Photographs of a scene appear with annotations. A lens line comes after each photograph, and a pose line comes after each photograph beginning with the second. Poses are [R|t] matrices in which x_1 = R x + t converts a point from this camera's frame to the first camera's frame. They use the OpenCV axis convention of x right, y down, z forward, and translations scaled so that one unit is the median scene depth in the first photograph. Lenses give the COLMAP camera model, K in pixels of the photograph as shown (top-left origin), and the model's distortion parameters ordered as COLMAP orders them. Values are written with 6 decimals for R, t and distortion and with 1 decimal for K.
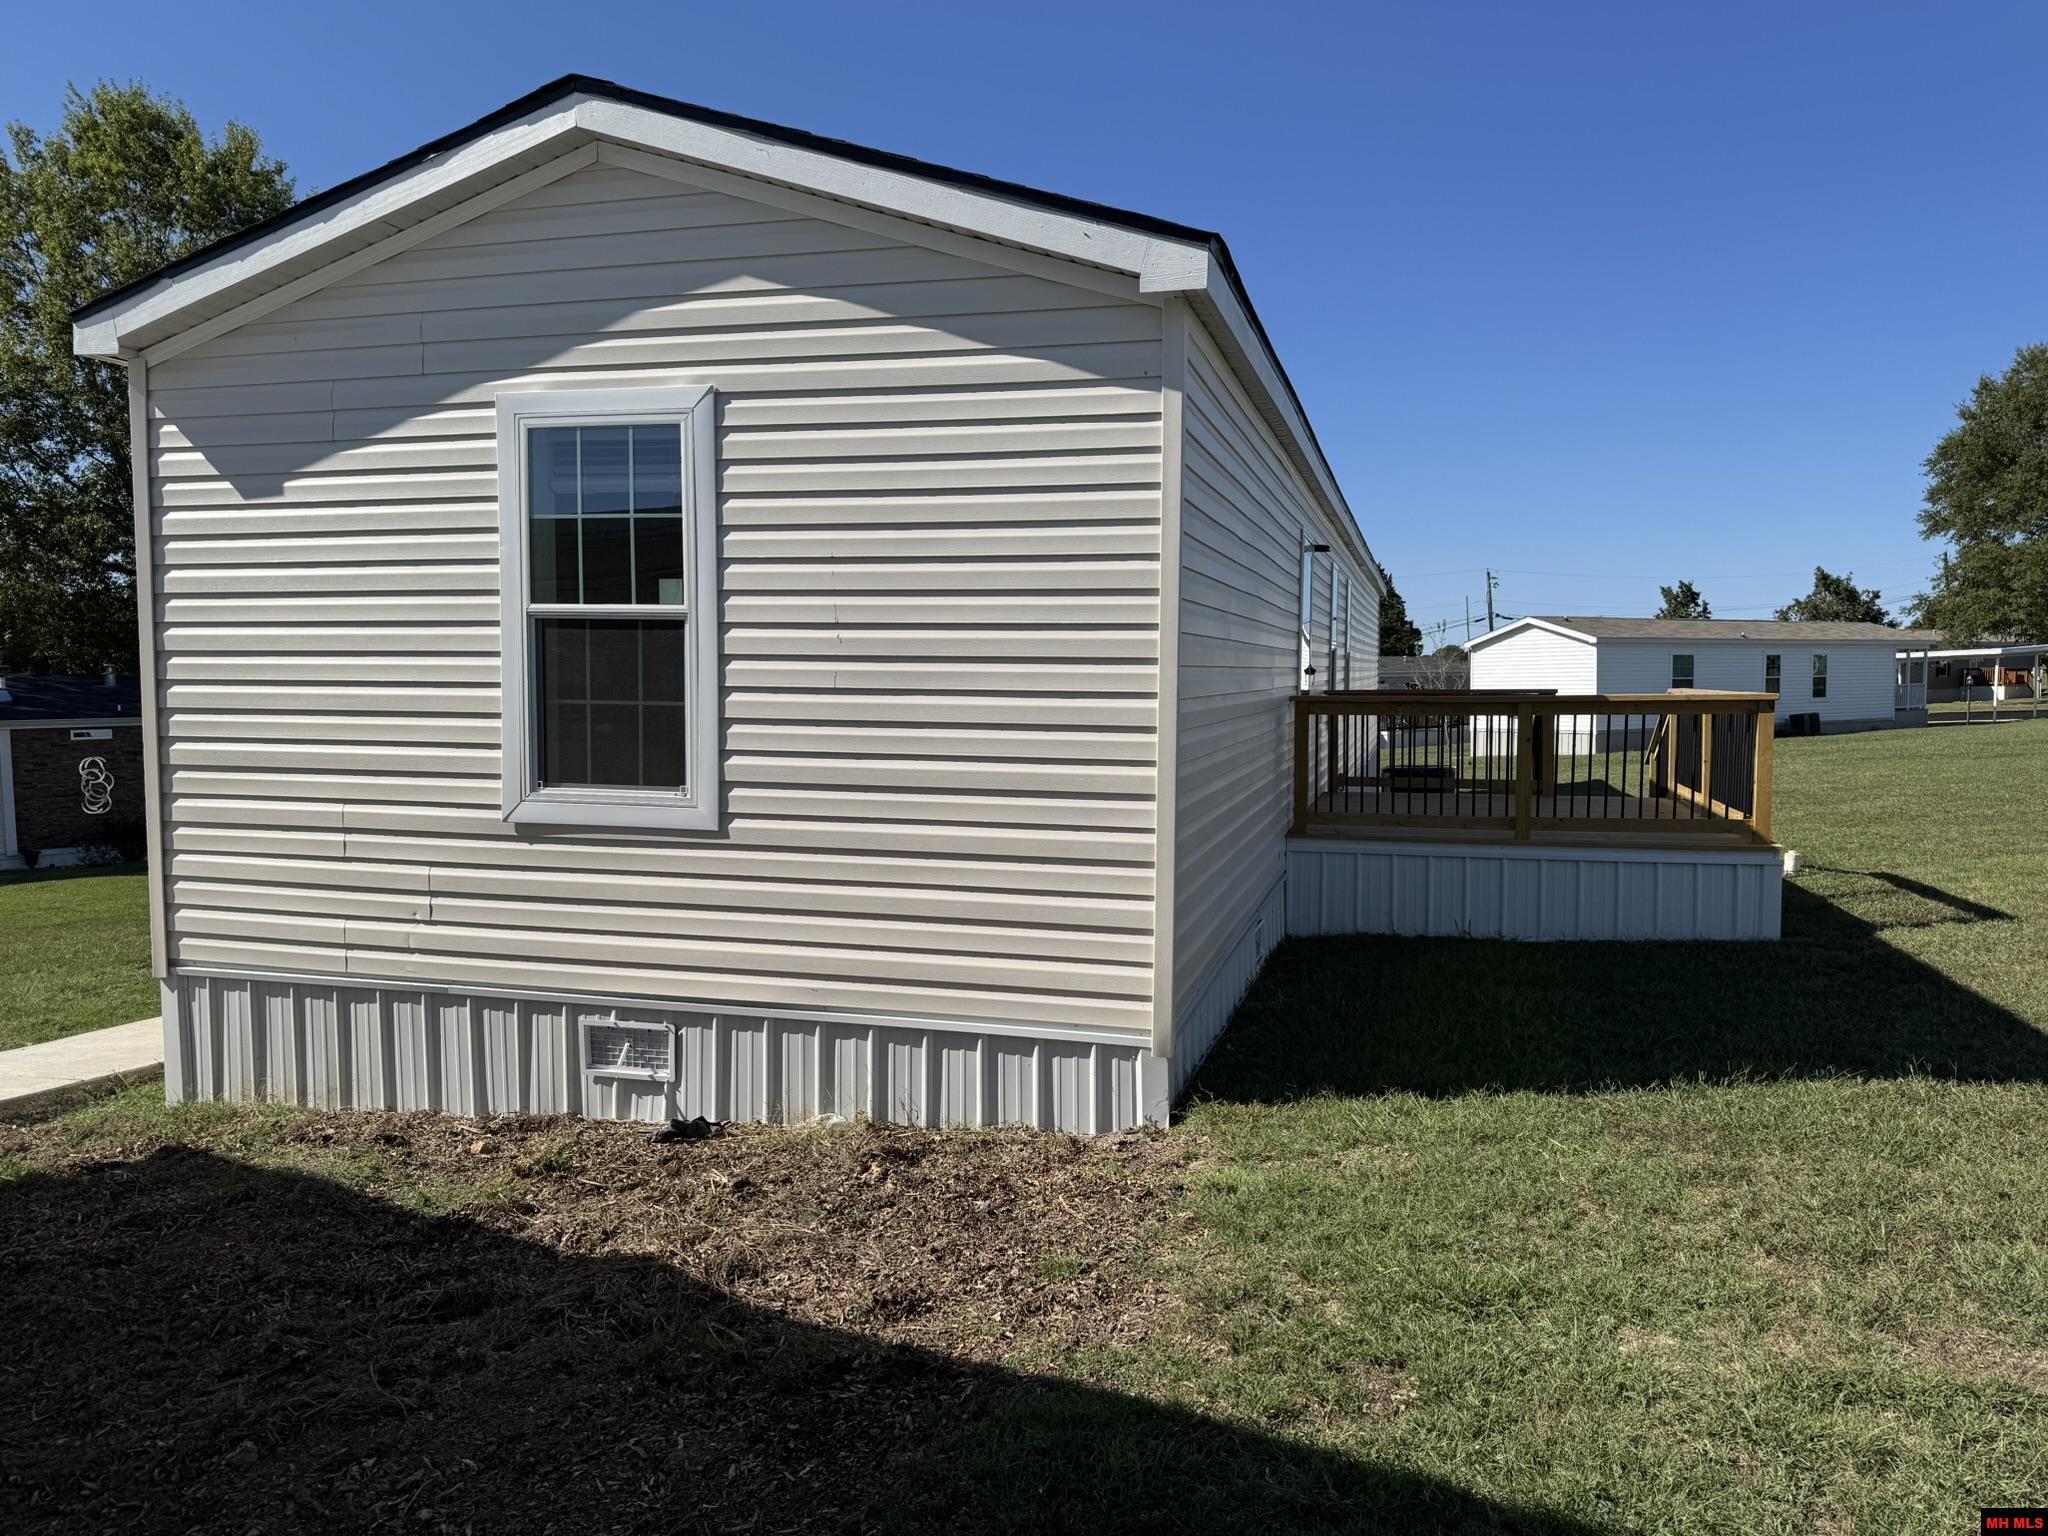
lens RADIAL K [[1434.7, 0, 1033.4], [0, 1434.7, 775.0], [0, 0, 1]] dist [0.052832, -0.041405]
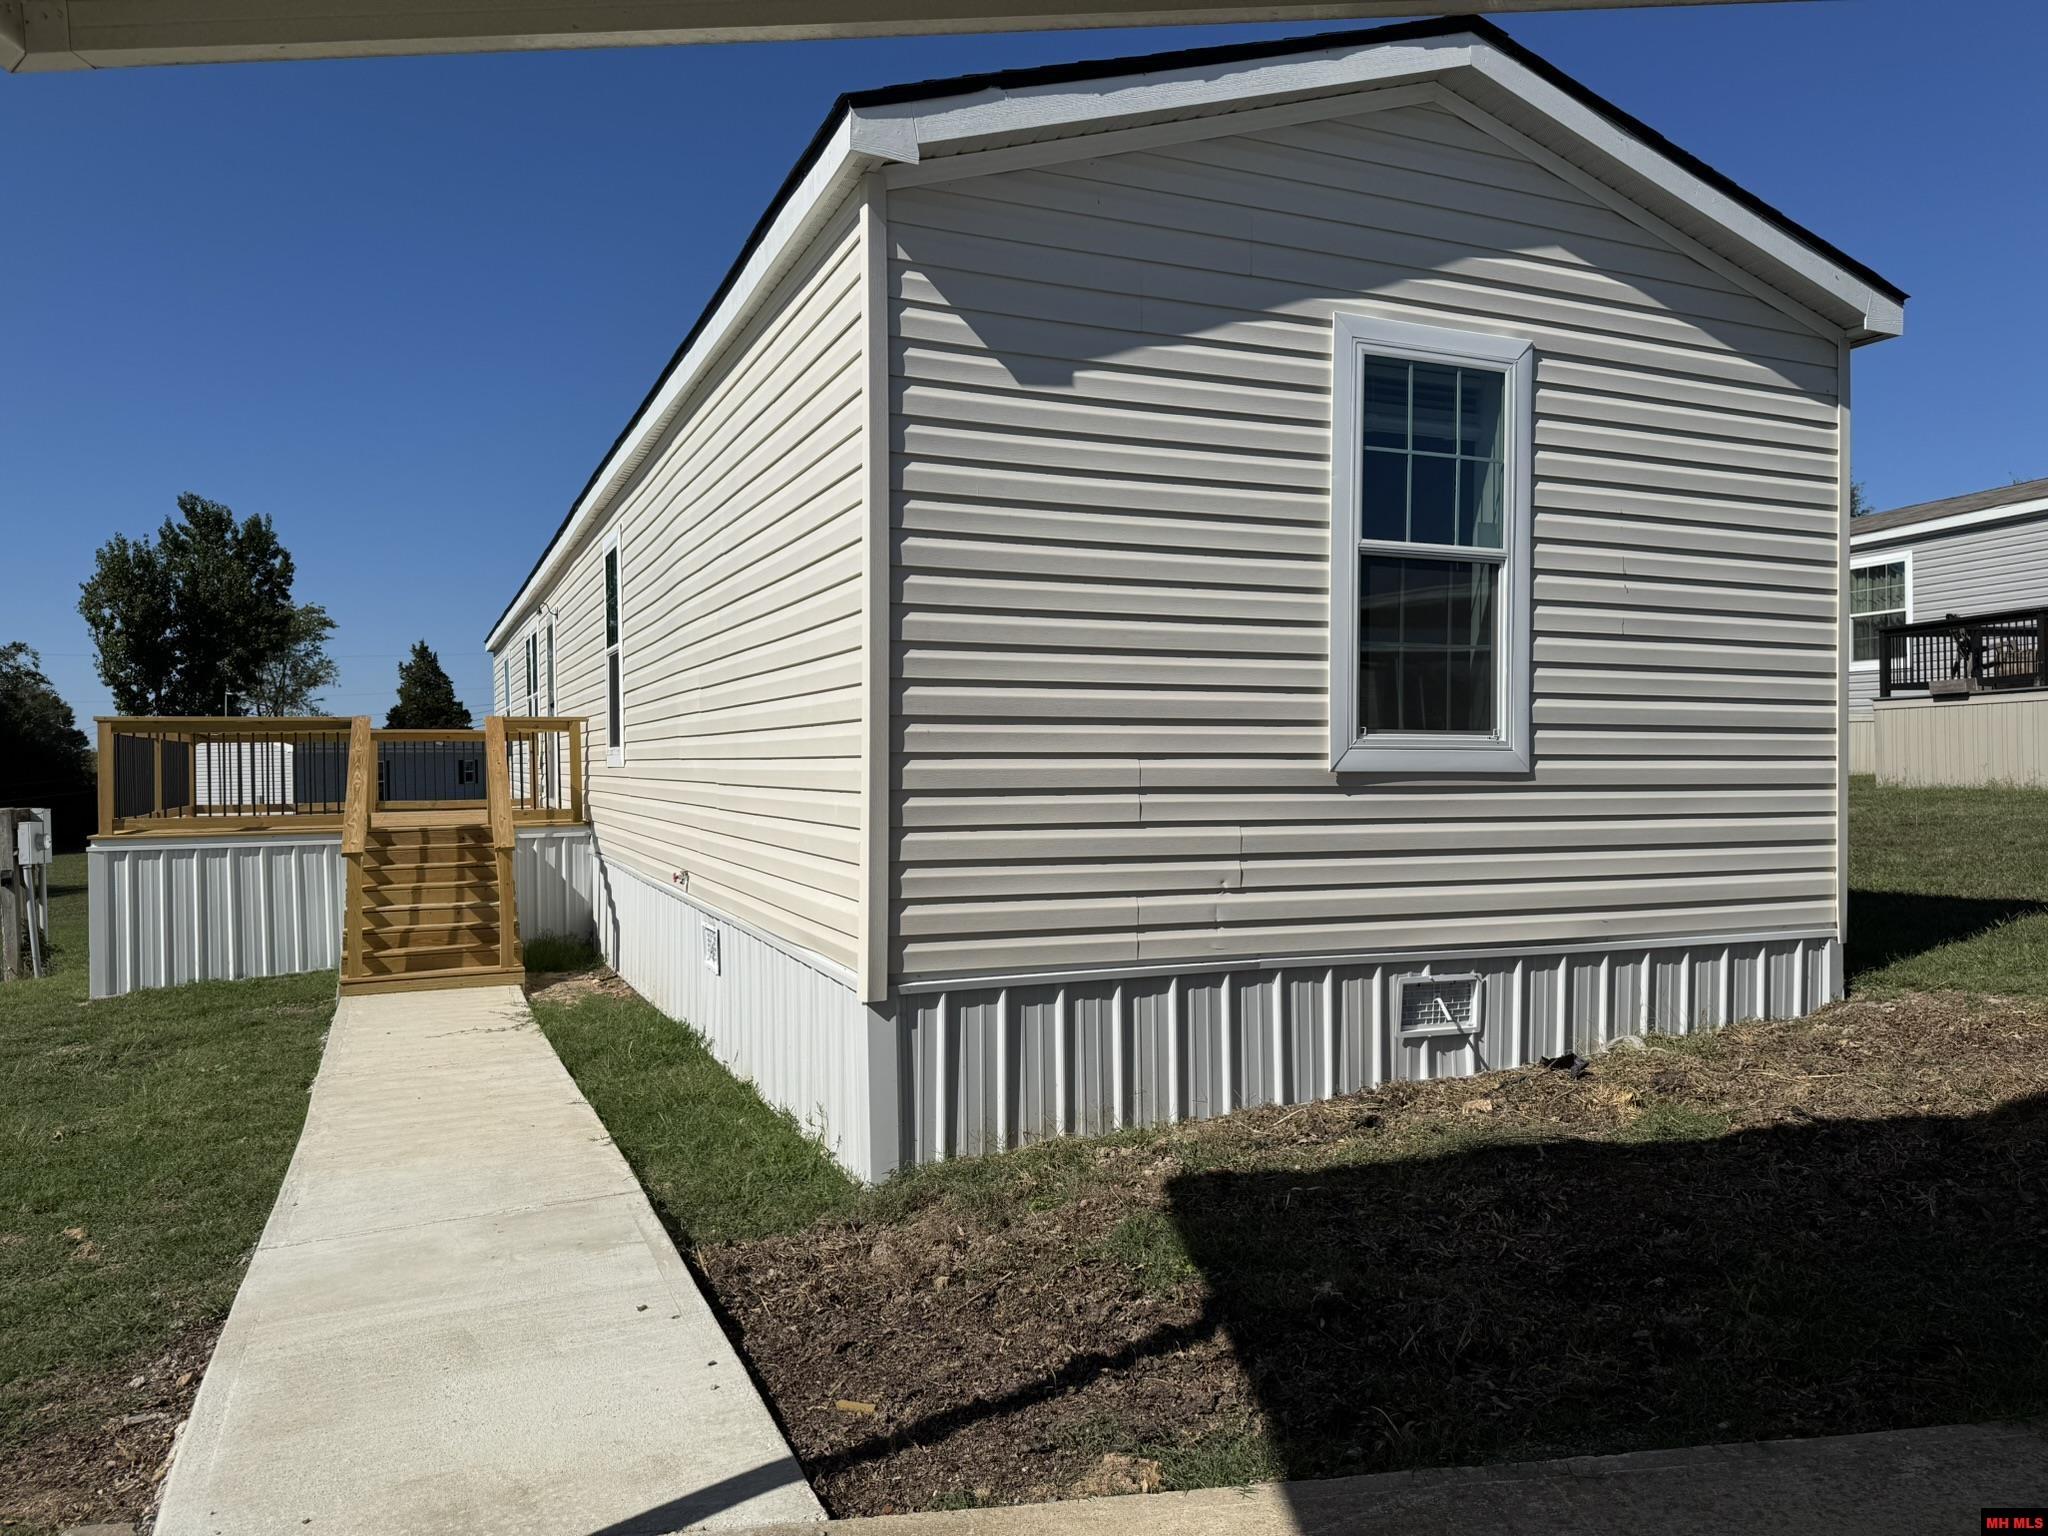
lens RADIAL K [[1434.7, 0, 1028.6], [0, 1434.7, 777.3], [0, 0, 1]] dist [0.052832, -0.041405]
pose [[0.782821, -0.011869, 0.622134, -1.083989], [0.048759, 0.997914, -0.042315, 0.065358], [-0.620334, 0.063459, 0.781766, 0.401174]]
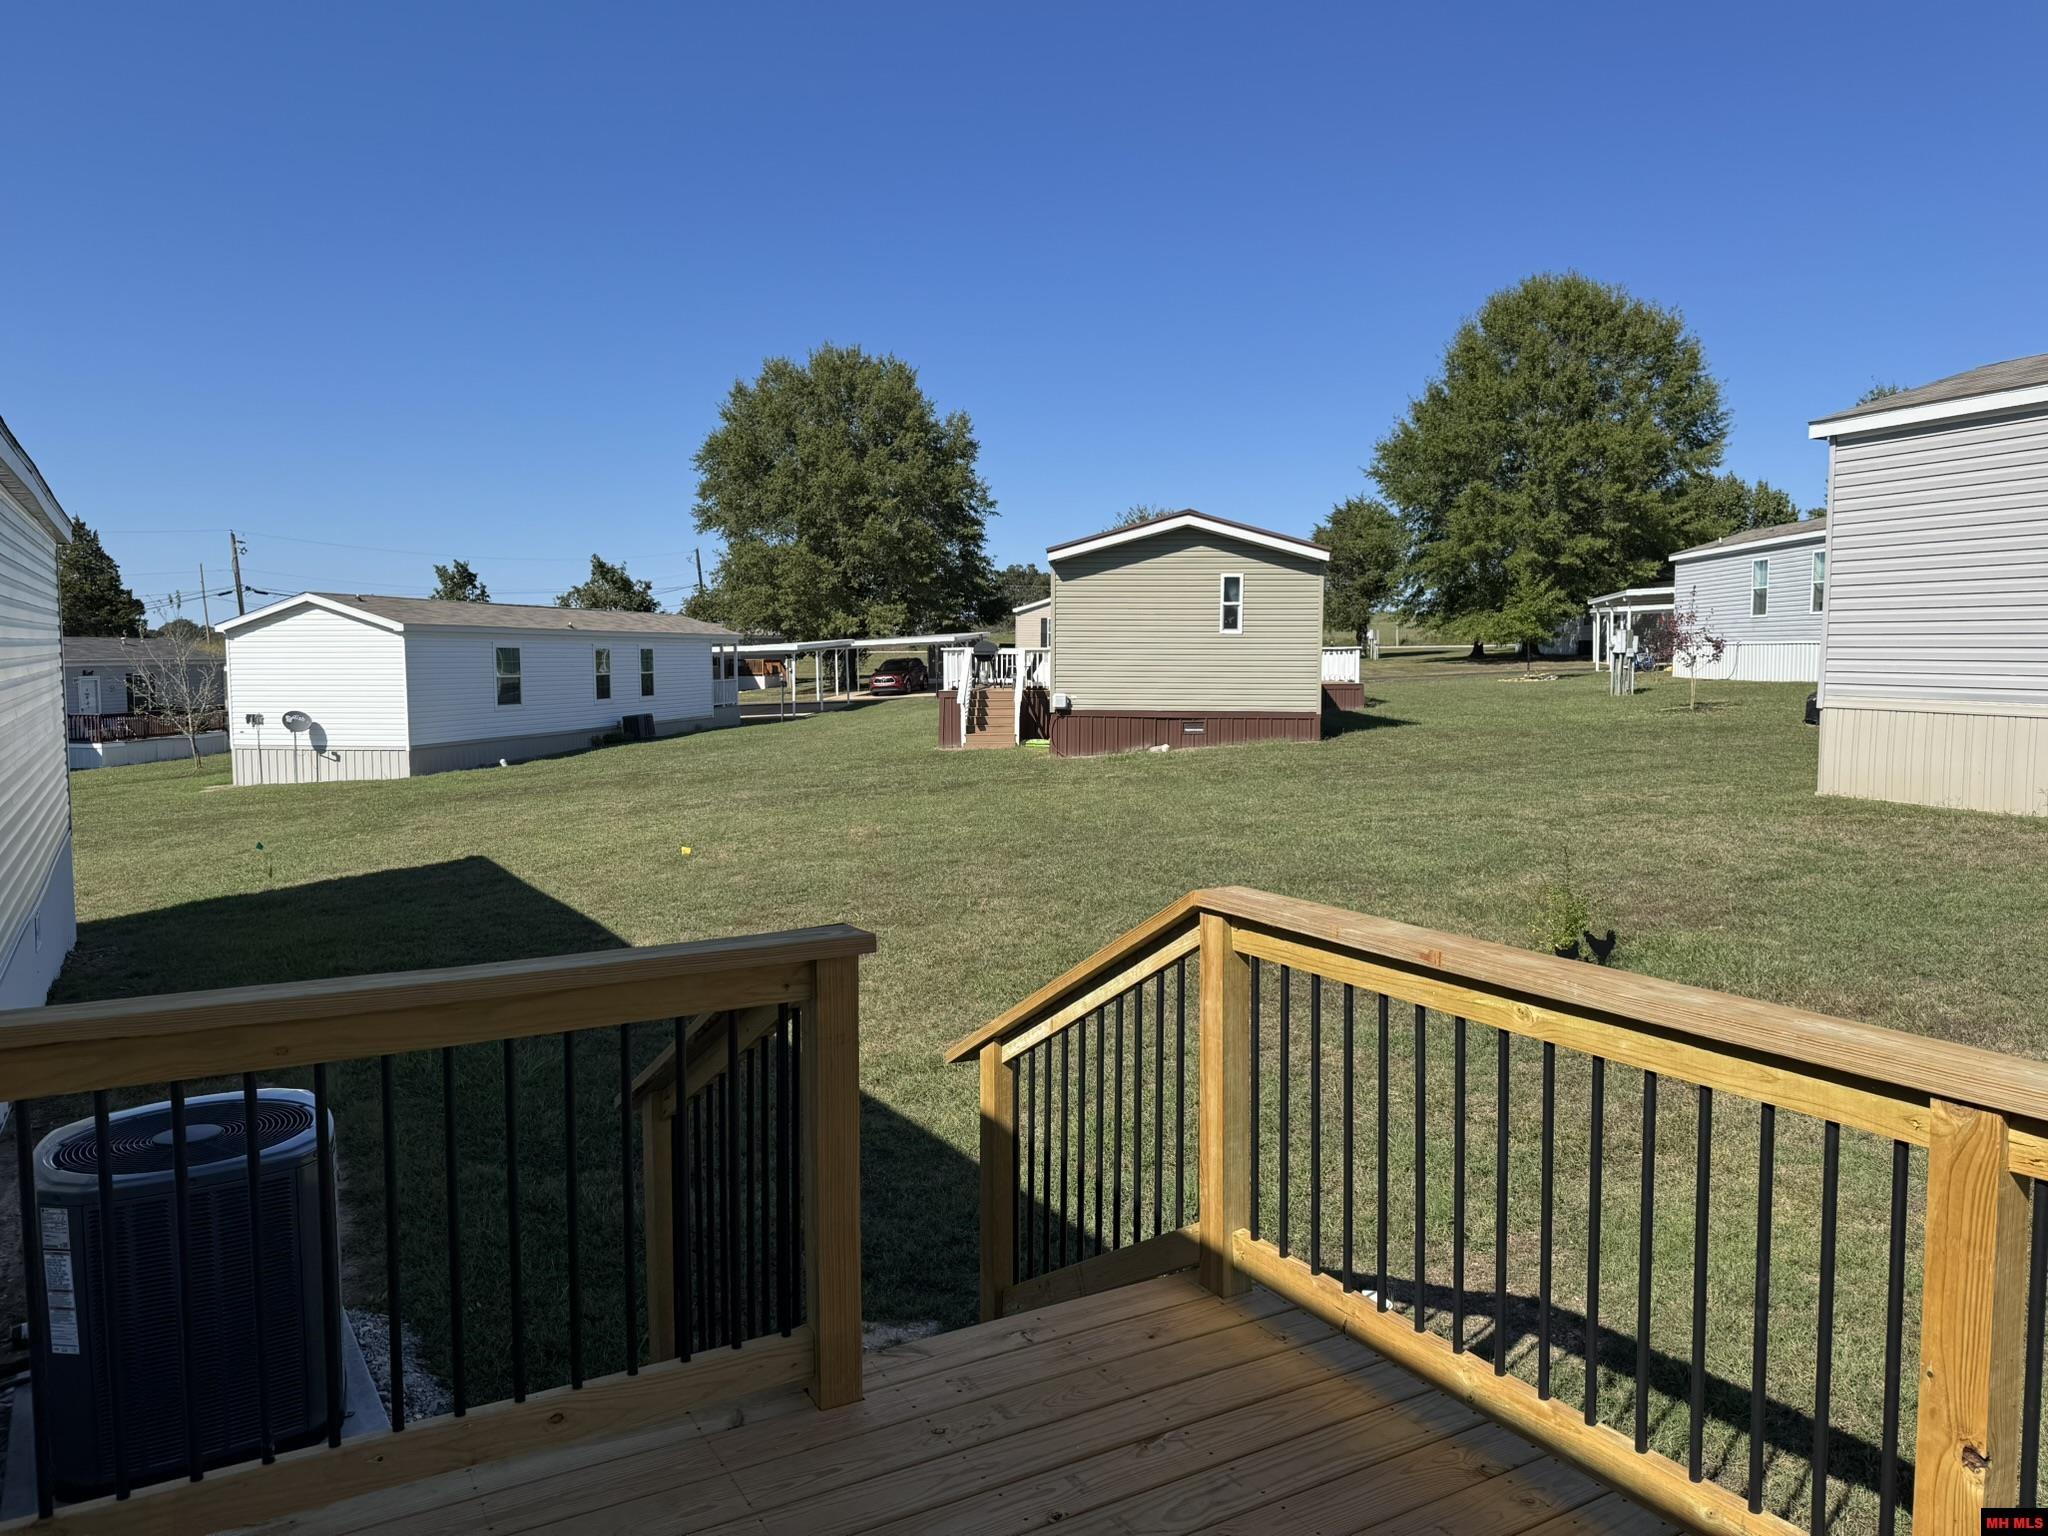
lens RADIAL K [[1434.7, 0, 1026.5], [0, 1434.7, 770.1], [0, 0, 1]] dist [0.052832, -0.041405]
pose [[0.692888, -0.049713, 0.719329, 0.484181], [0.042007, 0.998709, 0.028558, -0.210631], [-0.719820, 0.010429, 0.694082, 1.858729]]
